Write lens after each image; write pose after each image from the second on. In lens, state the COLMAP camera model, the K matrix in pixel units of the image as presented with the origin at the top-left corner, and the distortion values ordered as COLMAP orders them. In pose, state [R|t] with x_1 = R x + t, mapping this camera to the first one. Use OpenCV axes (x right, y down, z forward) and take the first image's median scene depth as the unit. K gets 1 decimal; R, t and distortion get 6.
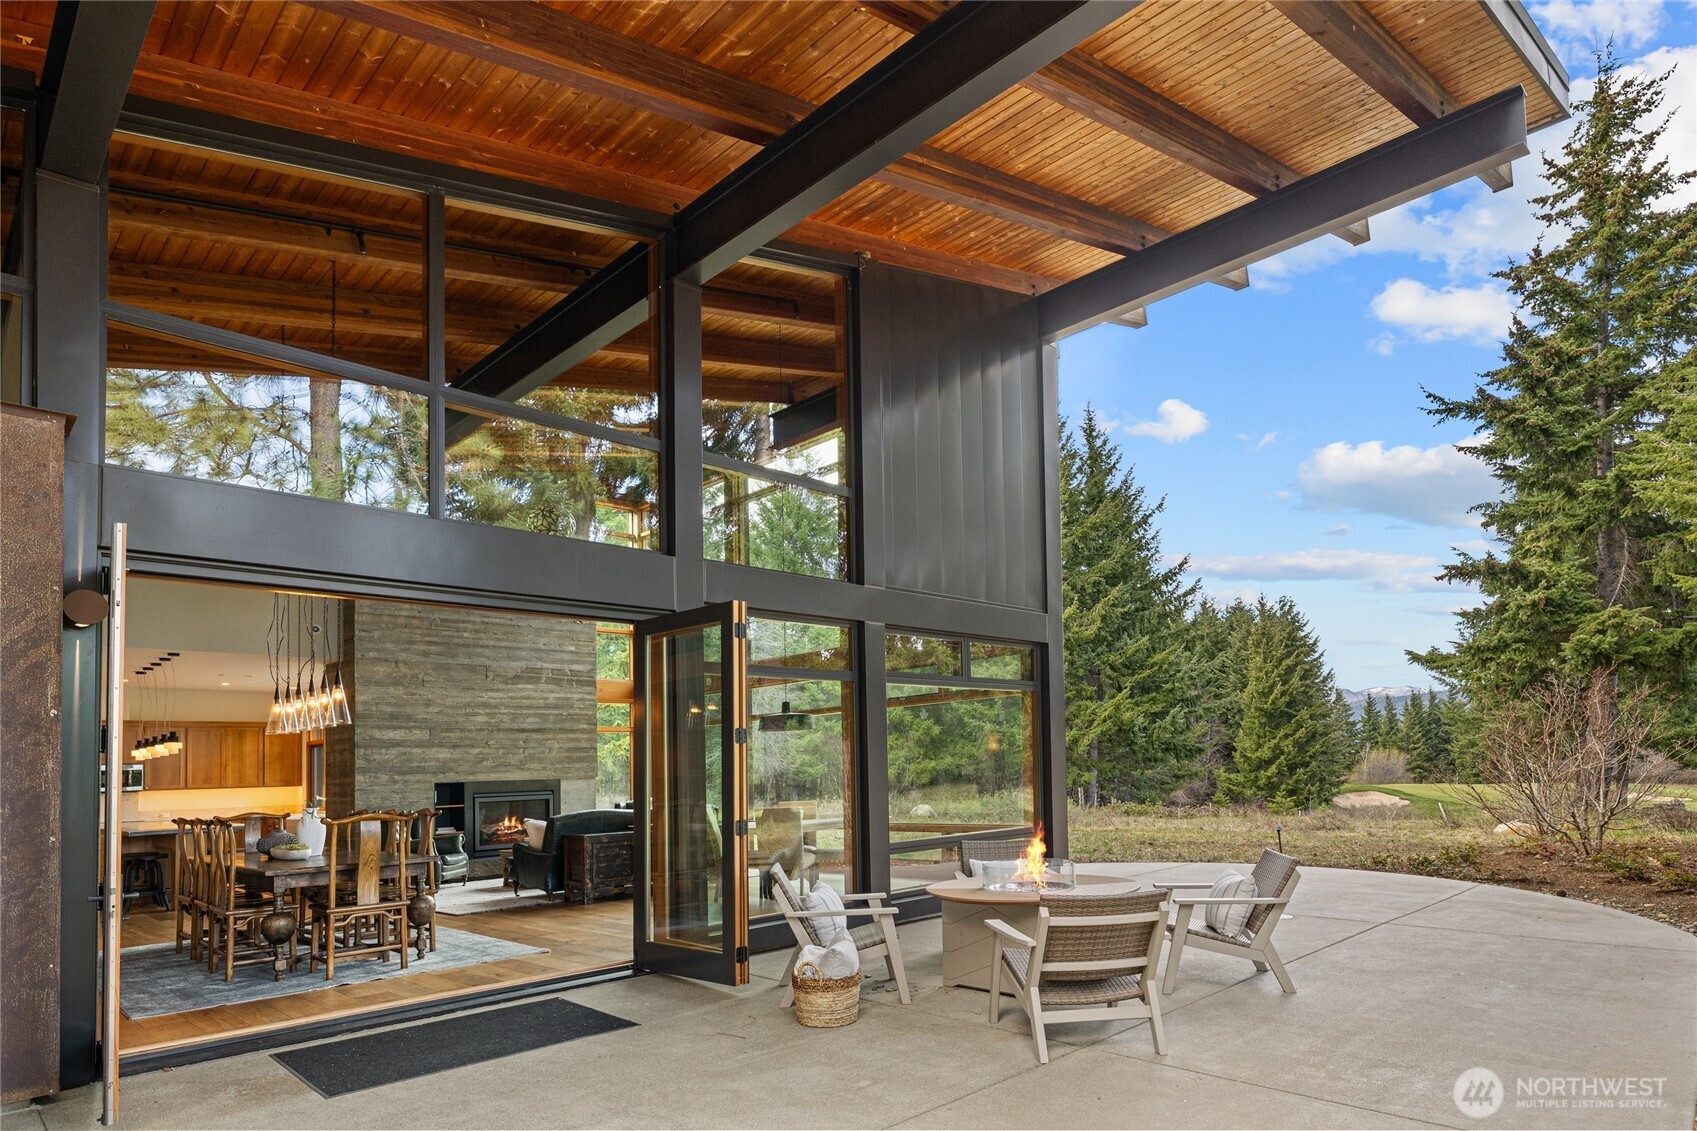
lens RADIAL K [[973.2, 0, 1027.5], [0, 973.2, 716.8], [0, 0, 1]] dist [0.006931, -0.000197]
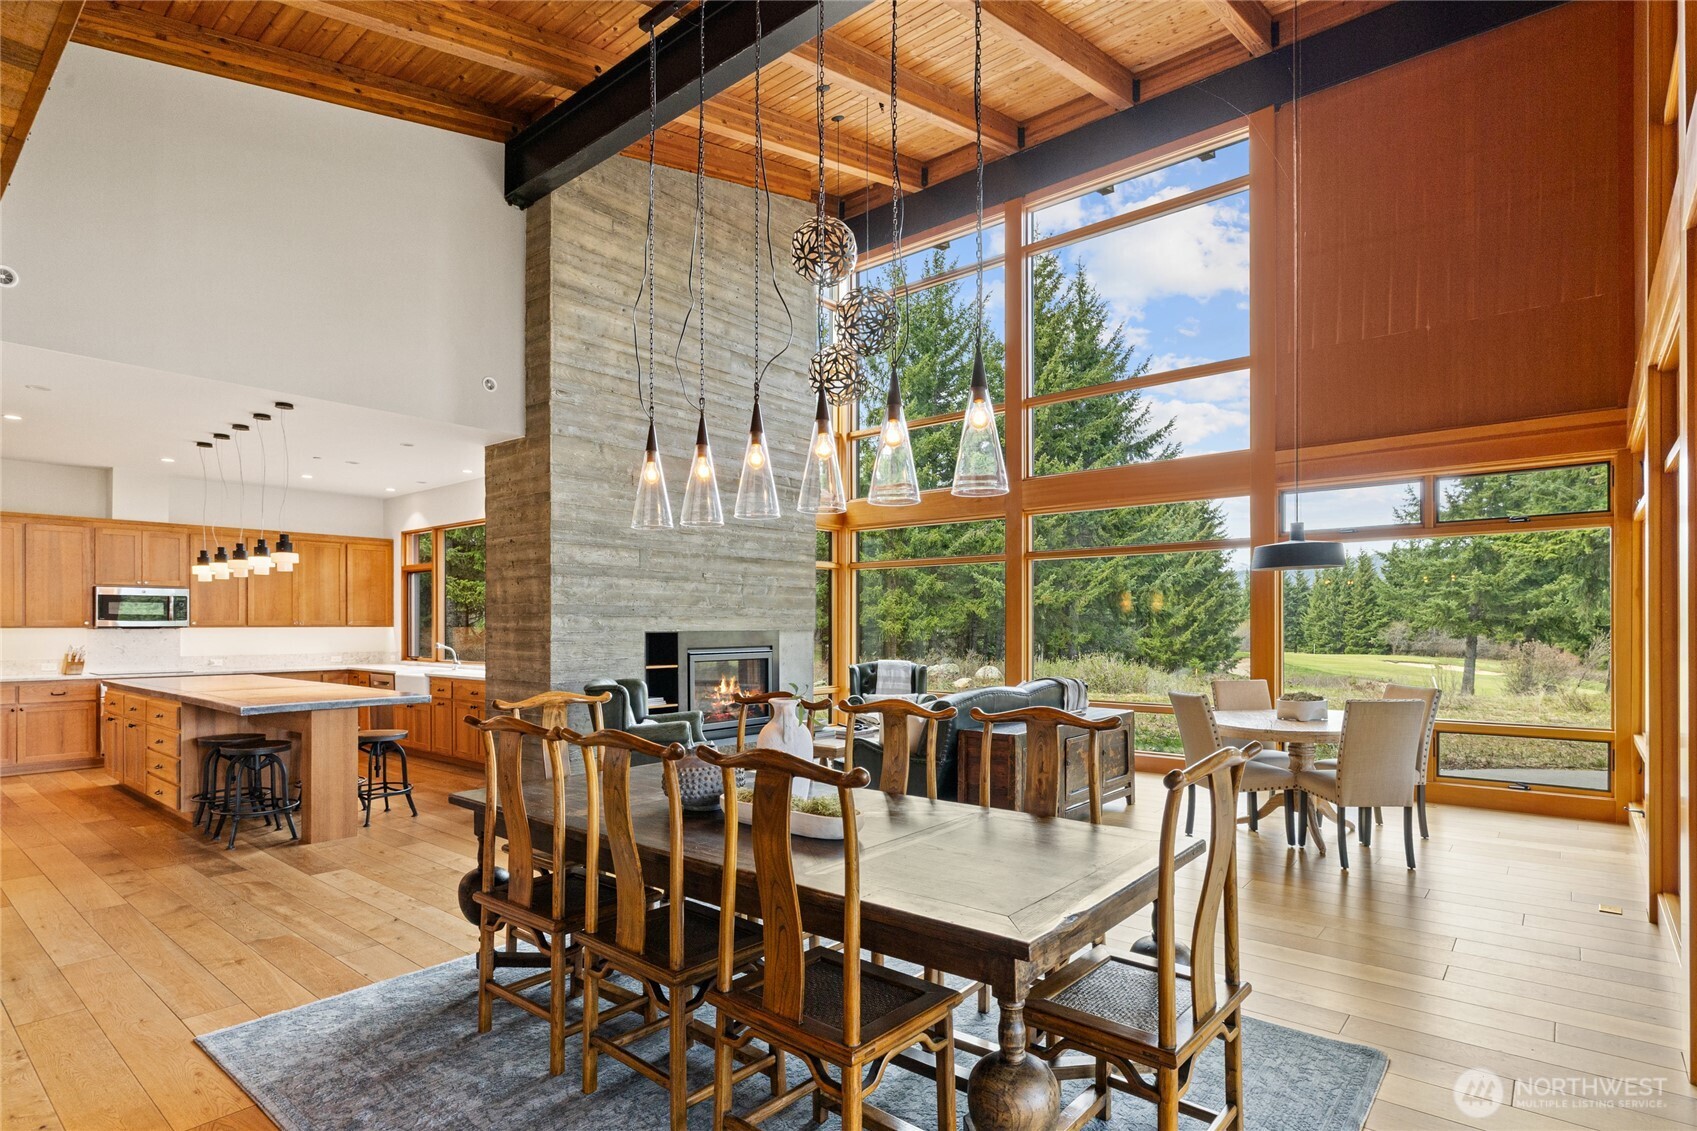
lens RADIAL K [[865.6, 0, 874.0], [0, 865.6, 627.8], [0, 0, 1]] dist [0.013459, -0.002754]
pose [[0.999242, 0.033414, -0.019964, -0.133153], [-0.032244, 0.997892, 0.056315, 0.008041], [0.021803, -0.055629, 0.998213, 0.124154]]
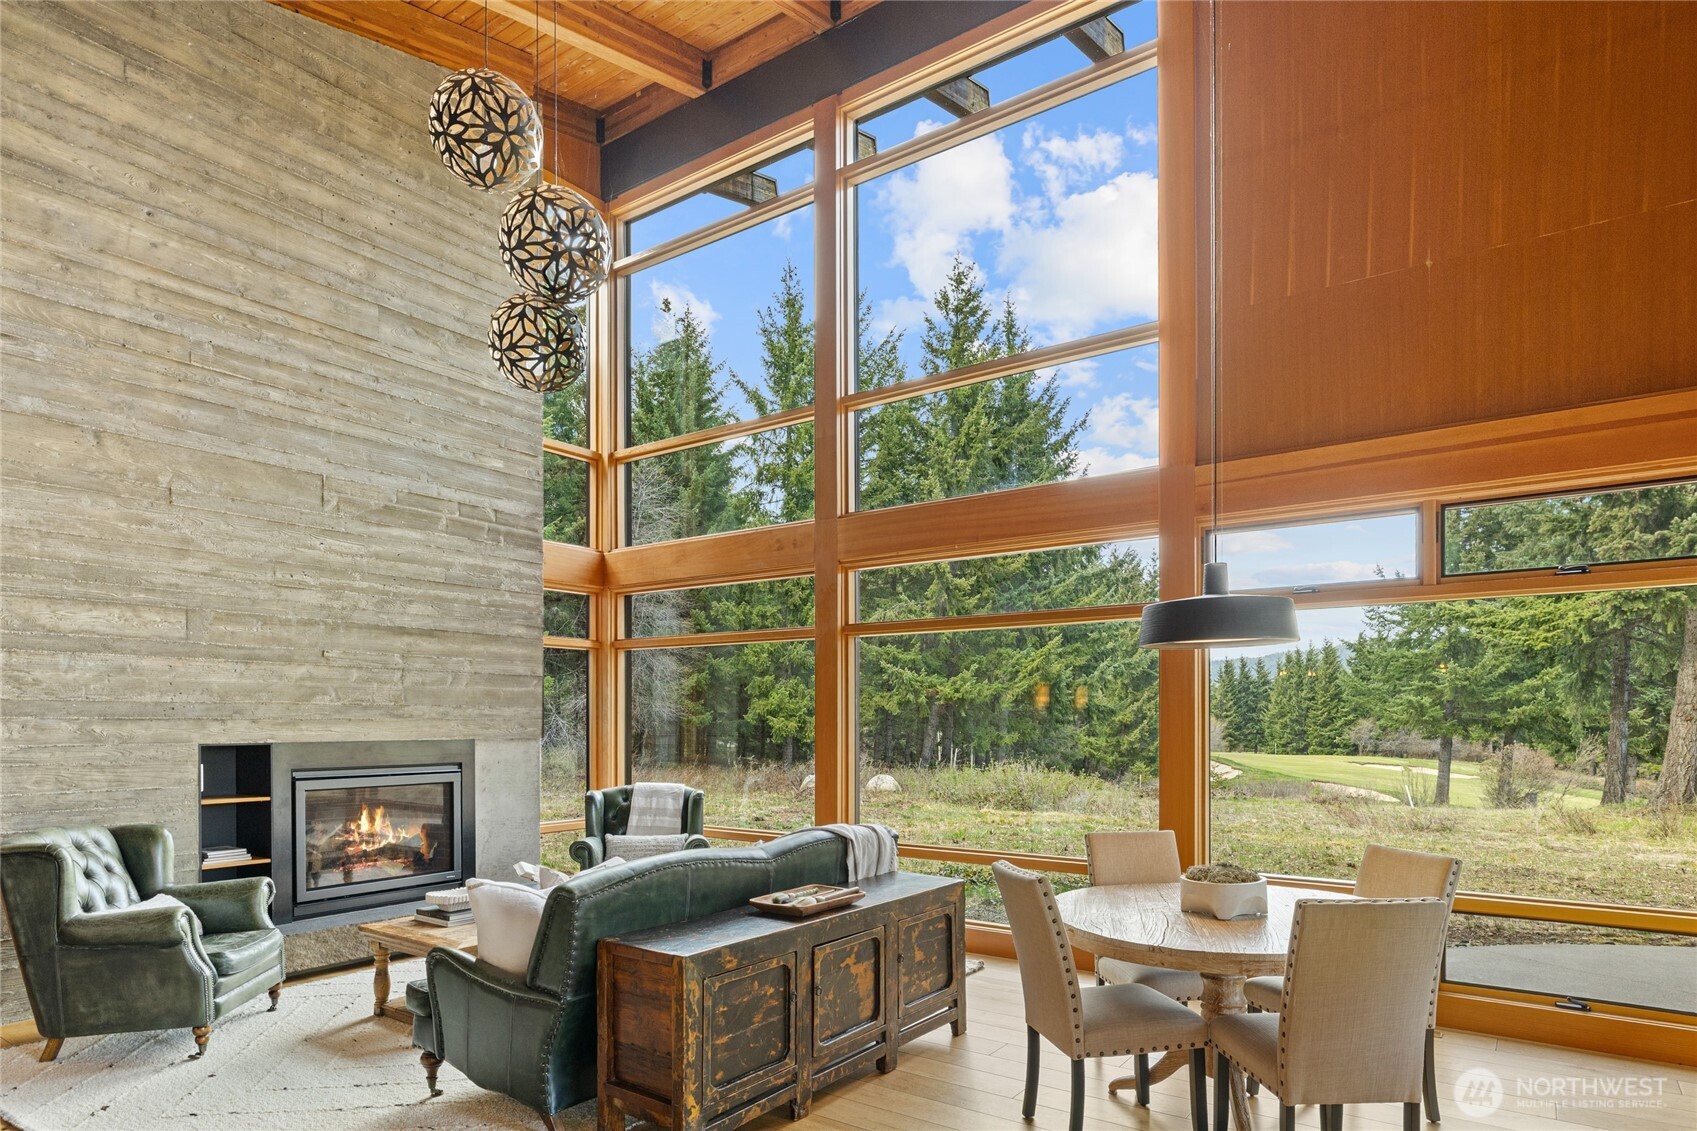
lens RADIAL K [[973.2, 0, 854.3], [0, 973.2, 723.5], [0, 0, 1]] dist [0.006931, -0.000197]
pose [[0.998505, 0.036646, 0.040564, -0.105704], [-0.038816, 0.997783, 0.054065, 0.007905], [-0.038493, -0.055559, 0.997713, 0.175638]]
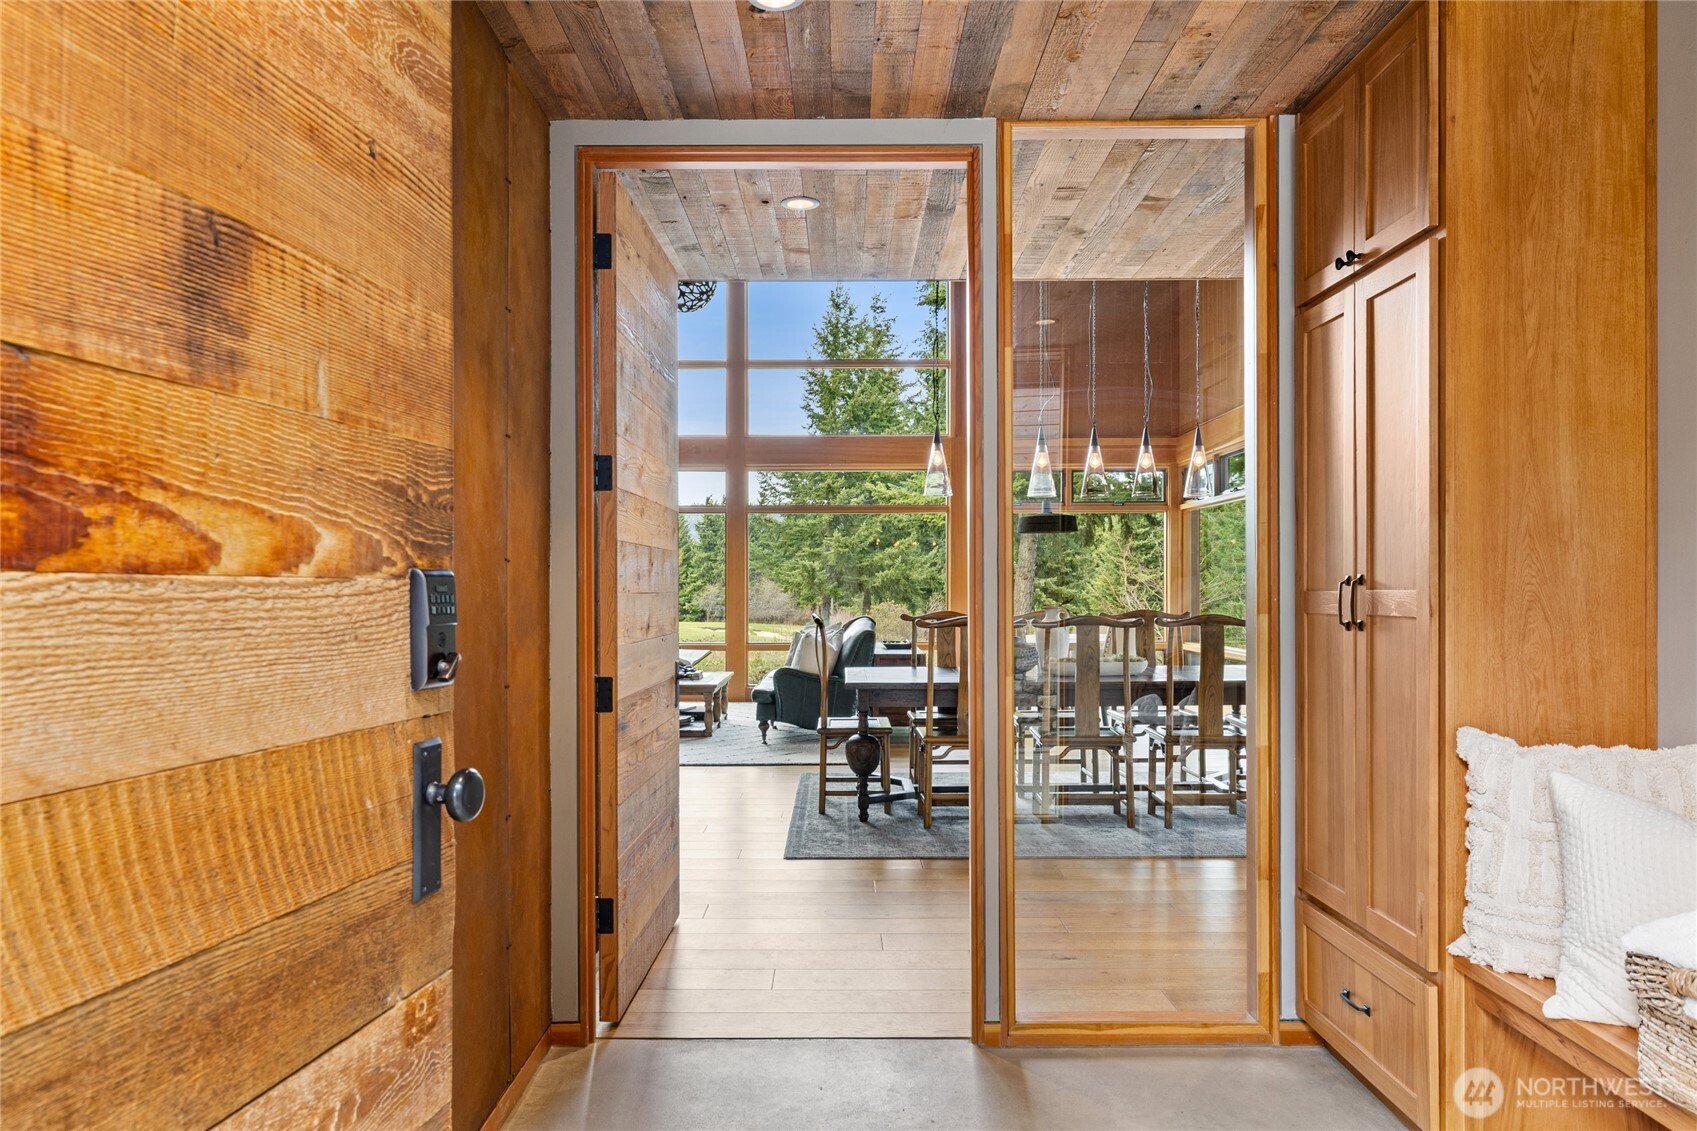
lens RADIAL K [[1135.6, 0, 853.8], [0, 1135.6, 580.2], [0, 0, 1]] dist [-0.002065, -0.000014]
pose [[0.785253, 0.038624, 0.617970, -0.257832], [-0.058913, 0.998185, 0.012472, 0.014039], [-0.616366, -0.046200, 0.786103, 0.089071]]
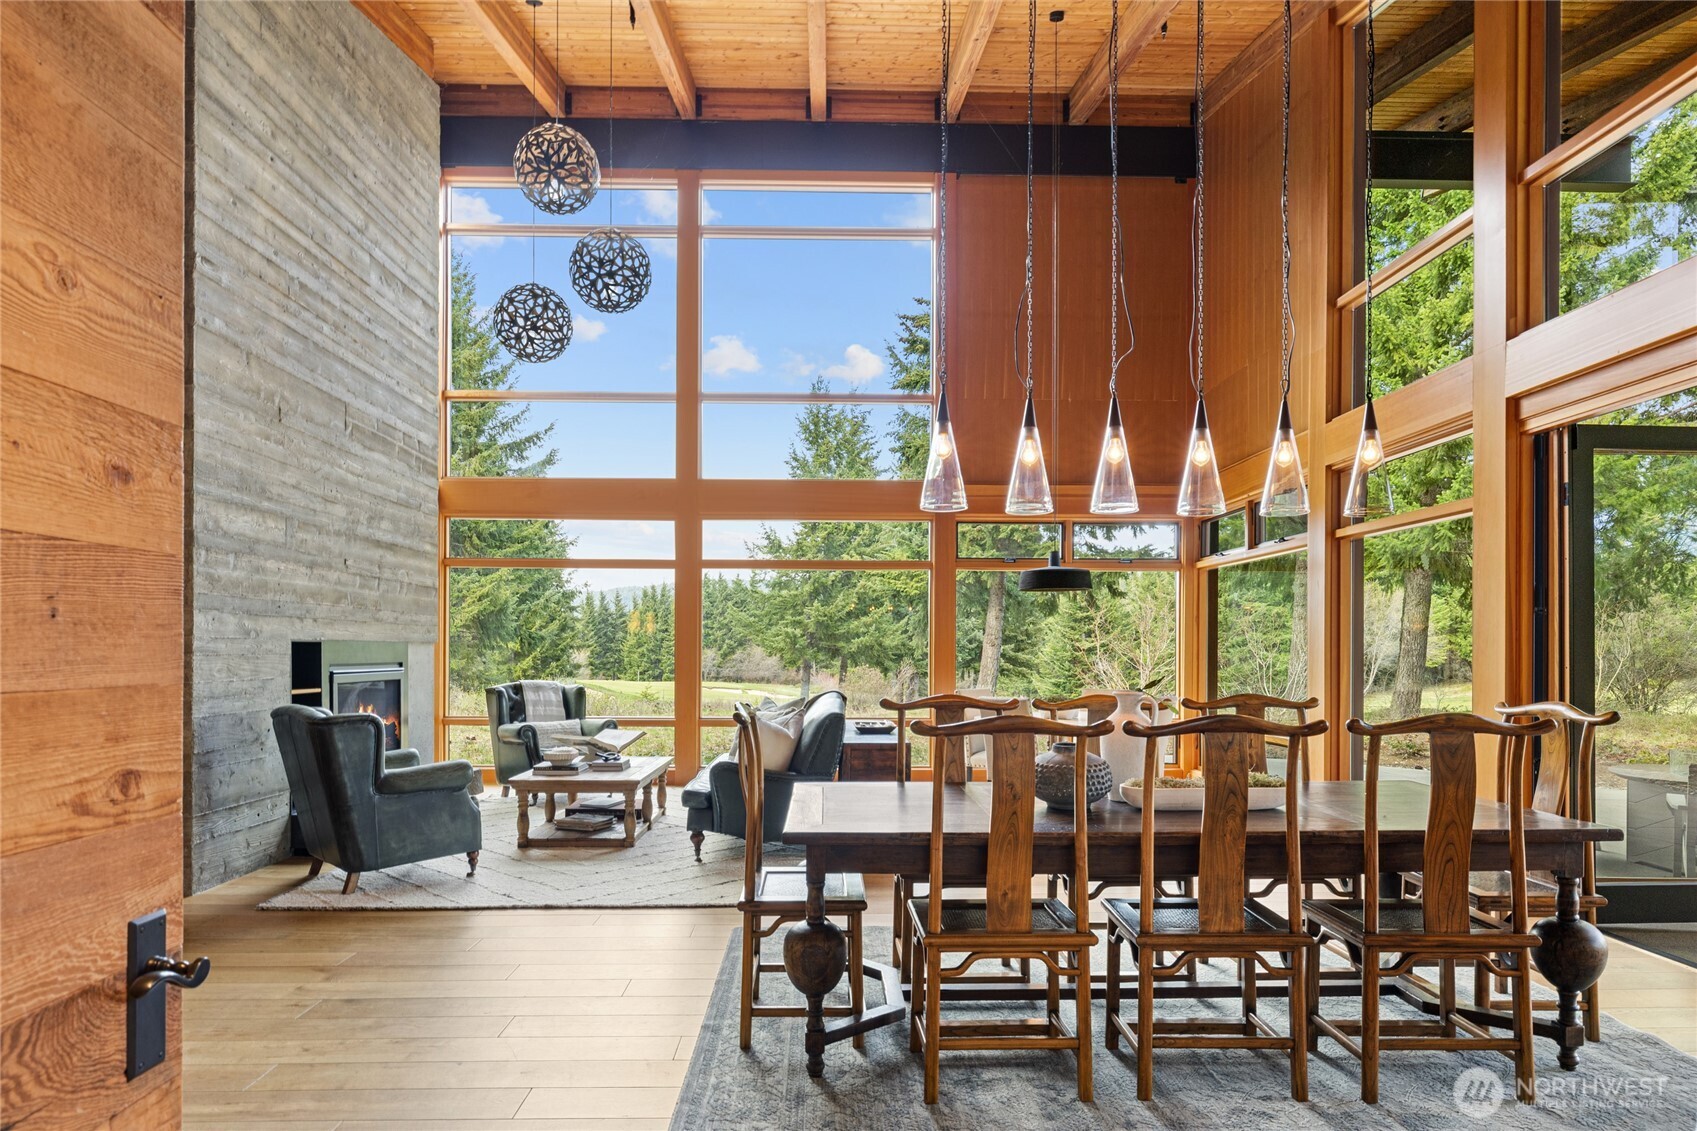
lens RADIAL K [[972.7, 0, 848.4], [0, 972.7, 663.8], [0, 0, 1]] dist [0.006398, 0.002939]
pose [[0.775503, 0.031623, 0.630551, -0.210393], [-0.064883, 0.997449, 0.029775, 0.014747], [-0.628001, -0.064003, 0.775576, 0.145675]]
